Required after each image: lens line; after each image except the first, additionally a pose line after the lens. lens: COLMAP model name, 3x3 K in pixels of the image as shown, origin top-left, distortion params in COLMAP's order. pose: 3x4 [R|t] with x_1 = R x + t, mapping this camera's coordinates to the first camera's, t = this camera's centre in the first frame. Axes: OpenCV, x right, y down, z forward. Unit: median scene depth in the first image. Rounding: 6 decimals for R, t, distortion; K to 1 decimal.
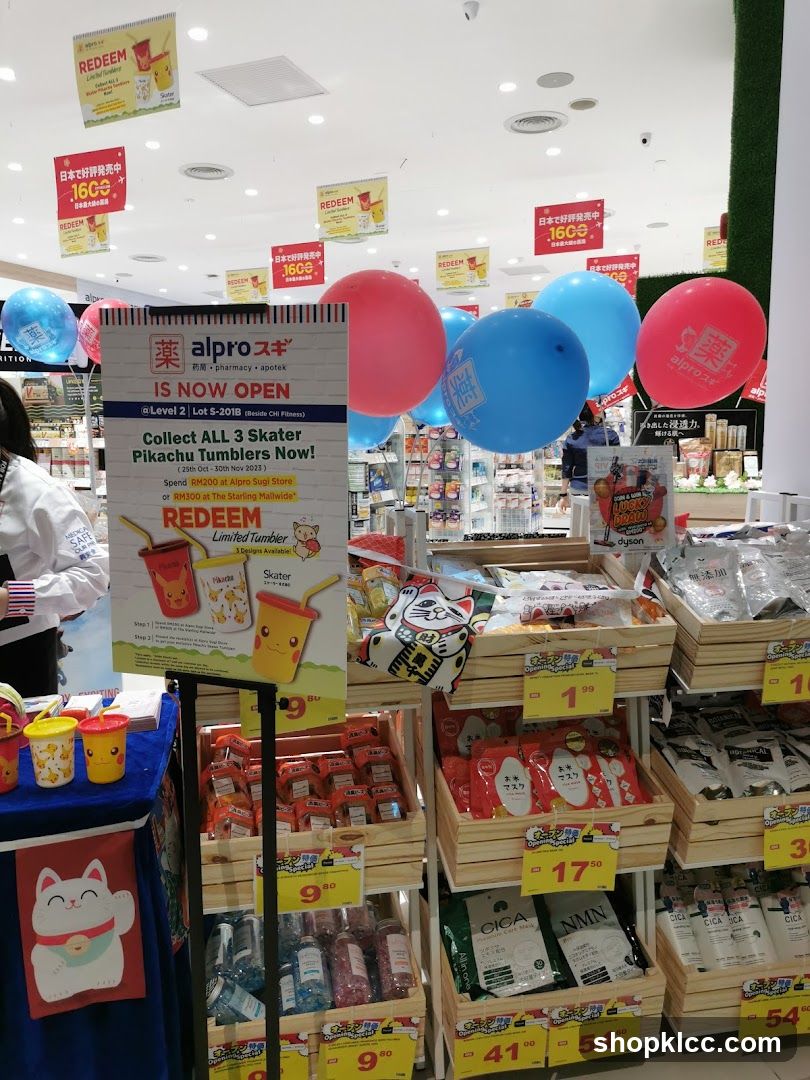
lens RADIAL K [[823.5, 0, 405.0], [0, 823.5, 540.0], [0, 0, 1]] dist [0.042083, -0.008954]
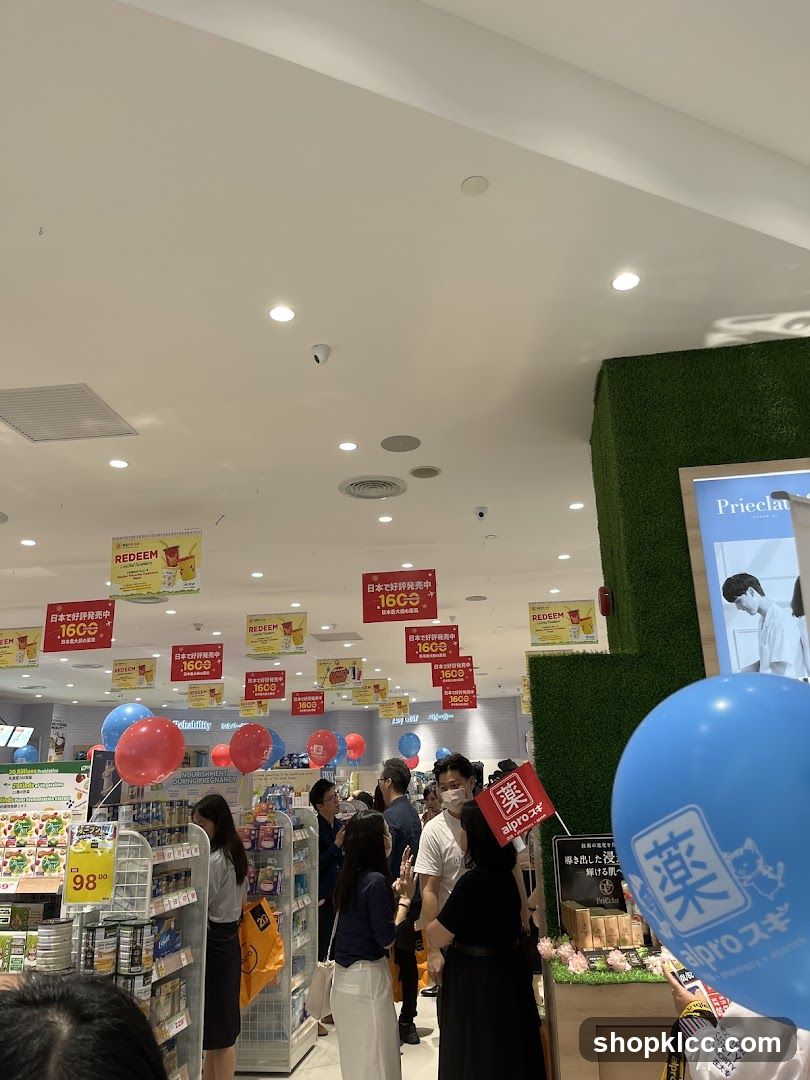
lens RADIAL K [[823.5, 0, 405.0], [0, 823.5, 540.0], [0, 0, 1]] dist [0.042083, -0.008954]
pose [[0.969899, 0.054999, 0.237213, -0.016400], [0.048588, 0.910857, -0.409852, -0.059450], [-0.238609, 0.409041, 0.880768, 0.172158]]
